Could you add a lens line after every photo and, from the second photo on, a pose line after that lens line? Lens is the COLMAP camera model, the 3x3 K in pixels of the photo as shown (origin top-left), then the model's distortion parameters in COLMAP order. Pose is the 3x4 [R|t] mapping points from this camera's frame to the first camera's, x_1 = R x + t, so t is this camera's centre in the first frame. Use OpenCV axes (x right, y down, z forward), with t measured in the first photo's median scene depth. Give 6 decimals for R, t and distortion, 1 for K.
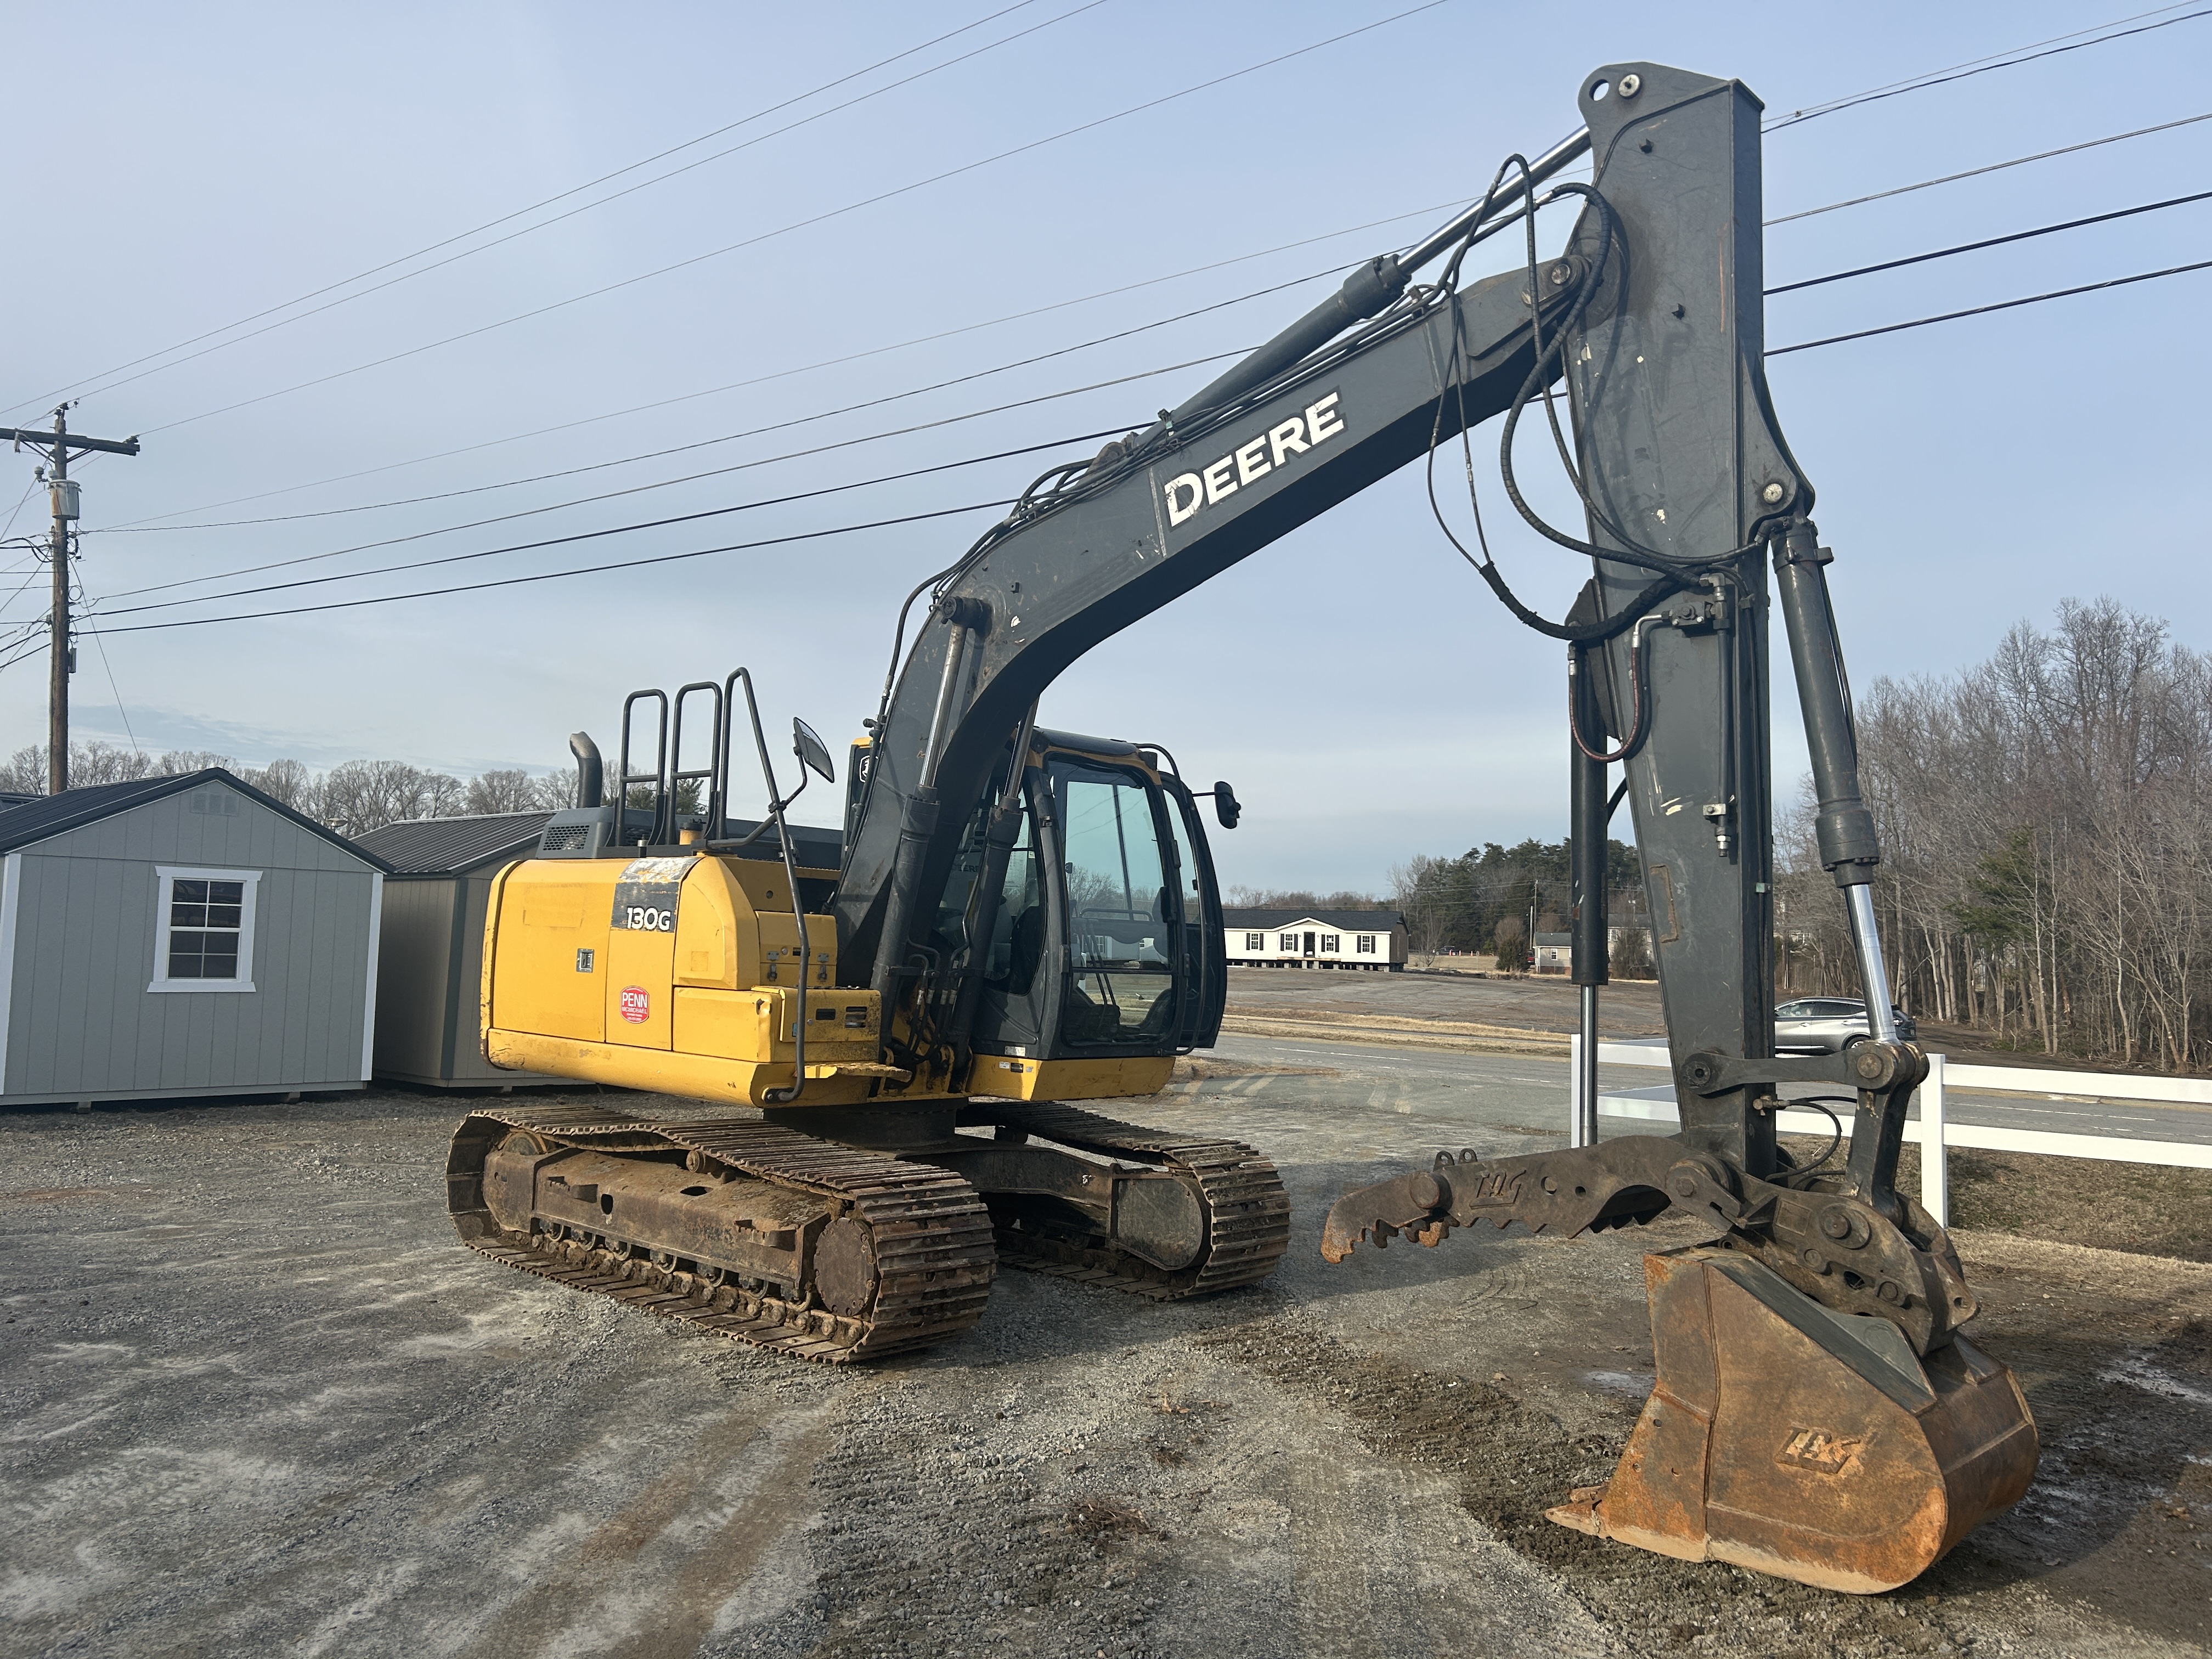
lens RADIAL K [[1669.5, 0, 1099.9], [0, 1669.5, 833.0], [0, 0, 1]] dist [0.069866, -0.081227]
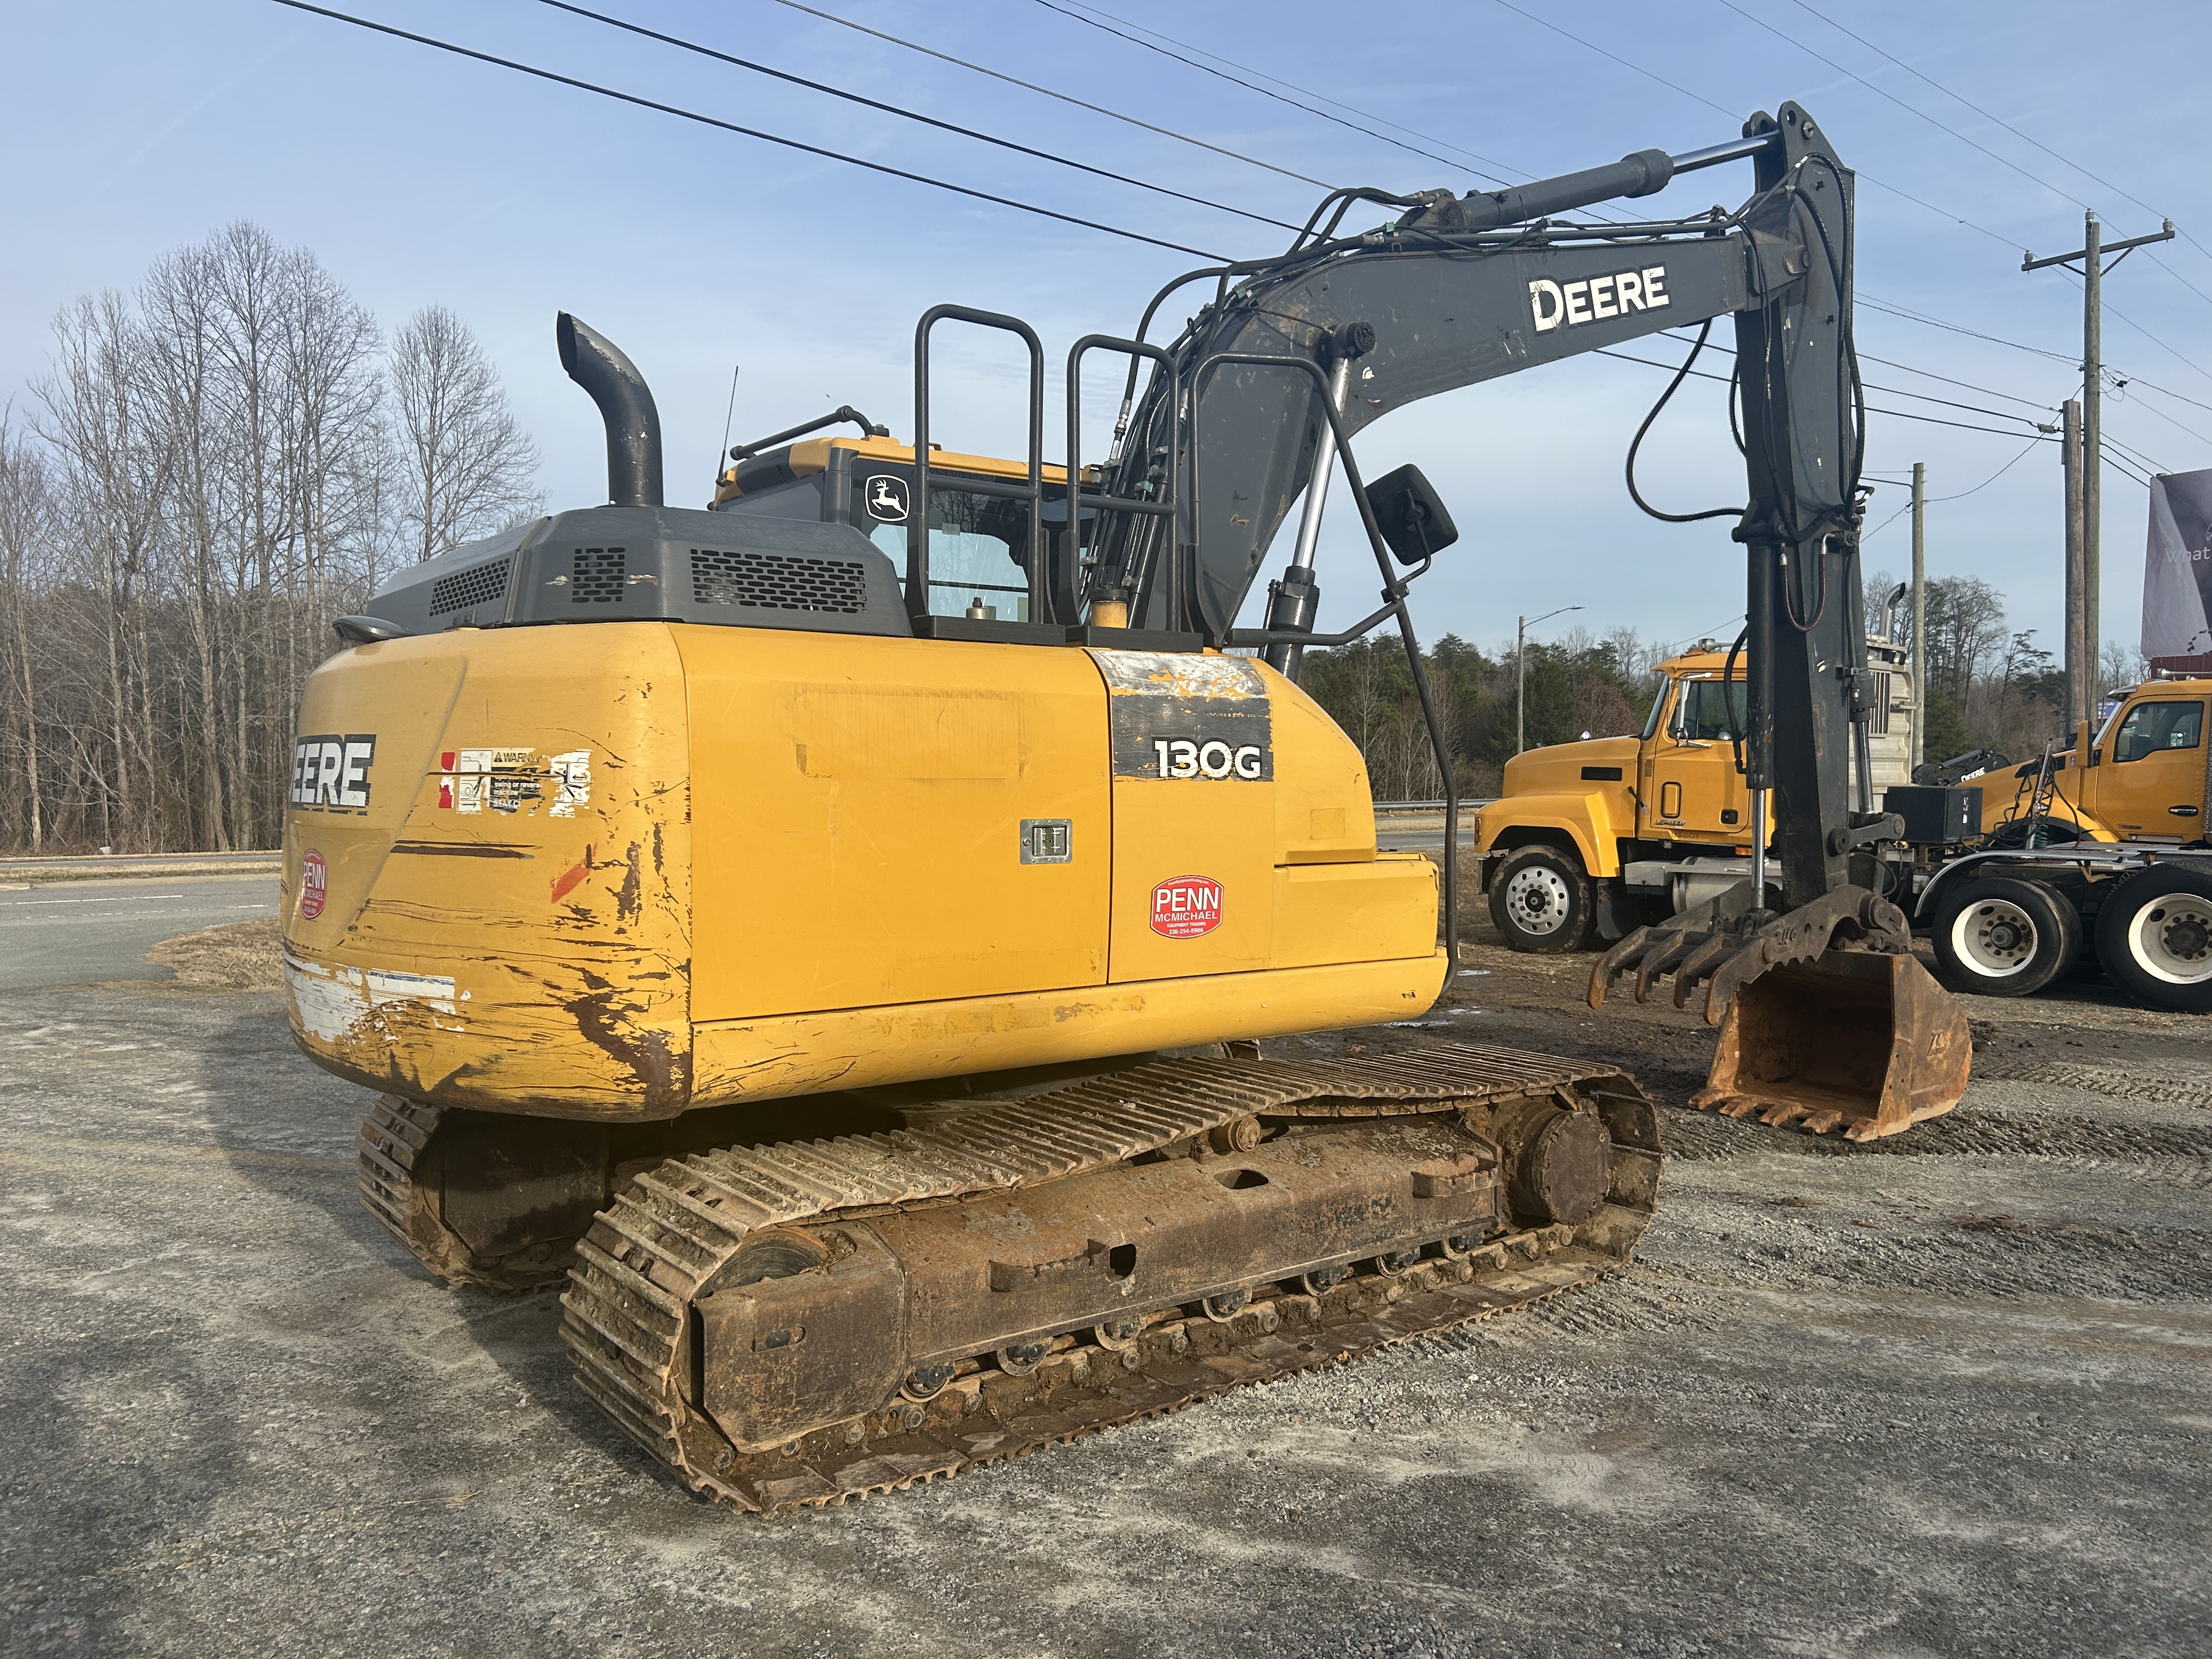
lens RADIAL K [[1679.2, 0, 1099.1], [0, 1679.2, 842.3], [0, 0, 1]] dist [0.029525, -0.028821]
pose [[0.165729, -0.082069, 0.982751, -0.890726], [-0.064386, 0.993505, 0.093825, 0.028990], [-0.984067, -0.078825, 0.159369, 0.987646]]
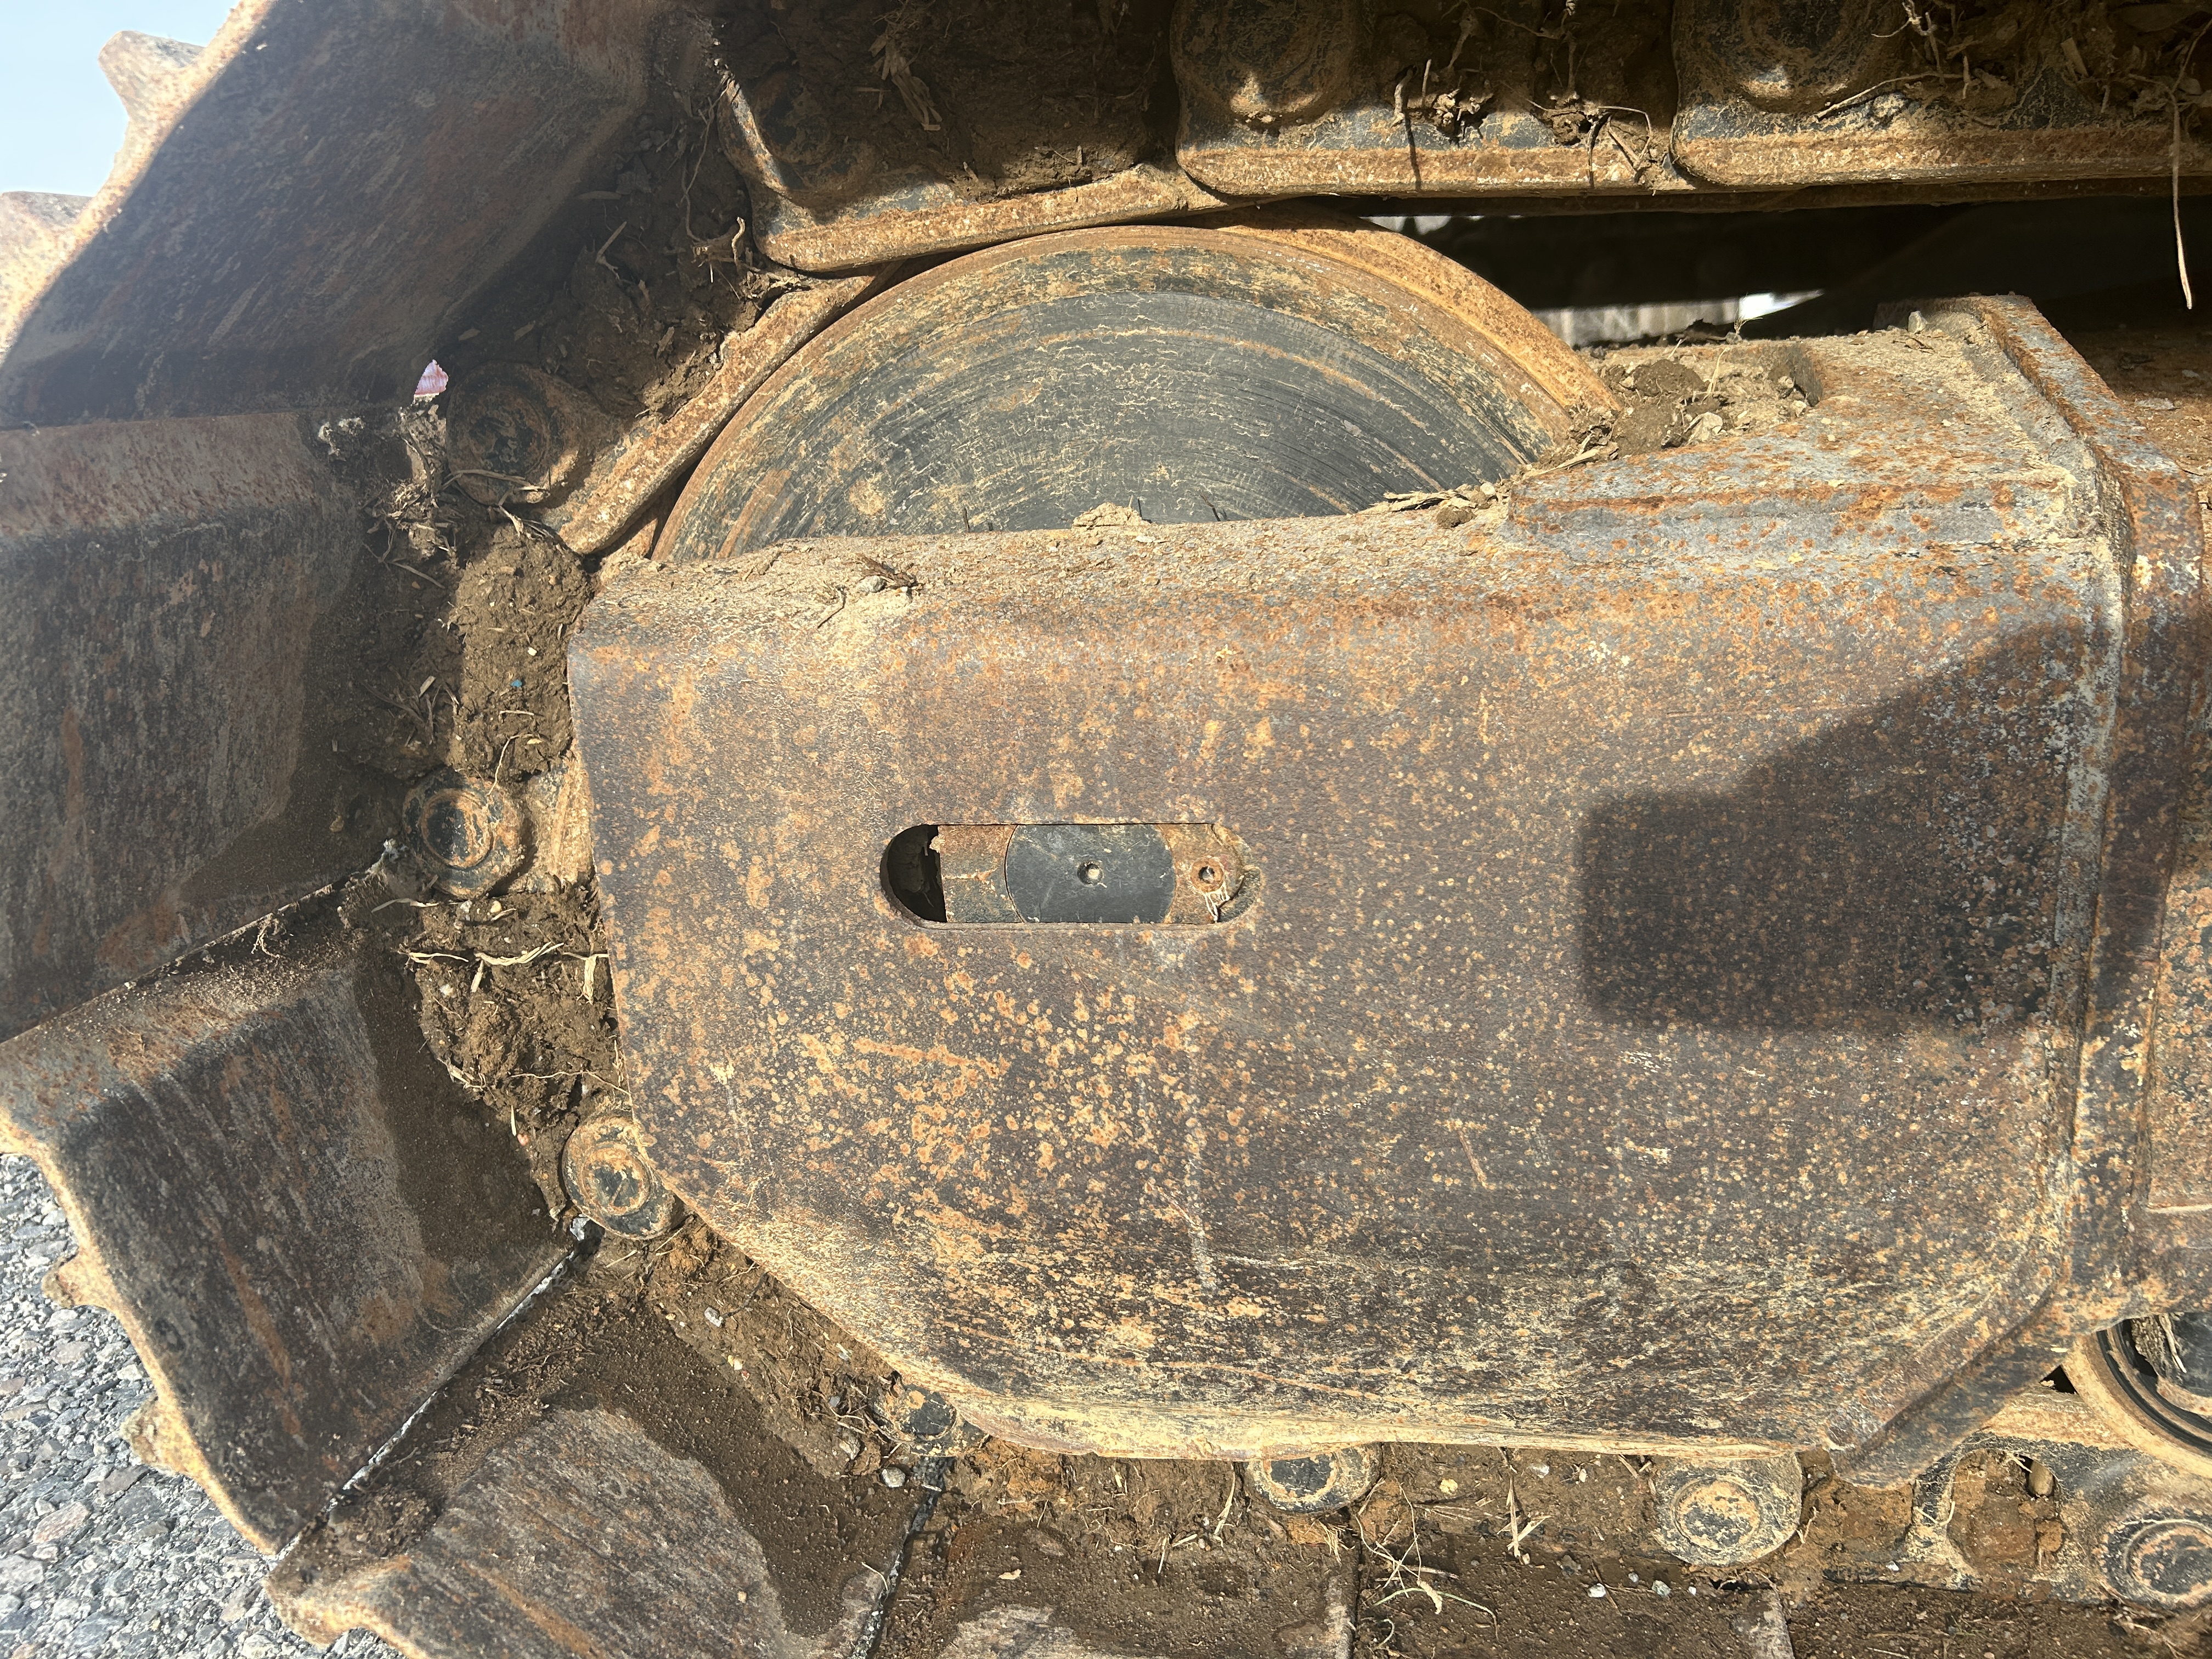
lens RADIAL K [[1669.5, 0, 1099.9], [0, 1669.5, 833.0], [0, 0, 1]] dist [0.069866, -0.081227]
pose [[0.844659, -0.230545, 0.483115, -0.446907], [0.061535, 0.938339, 0.340195, 0.207001], [-0.531756, -0.257620, 0.806763, 1.090464]]
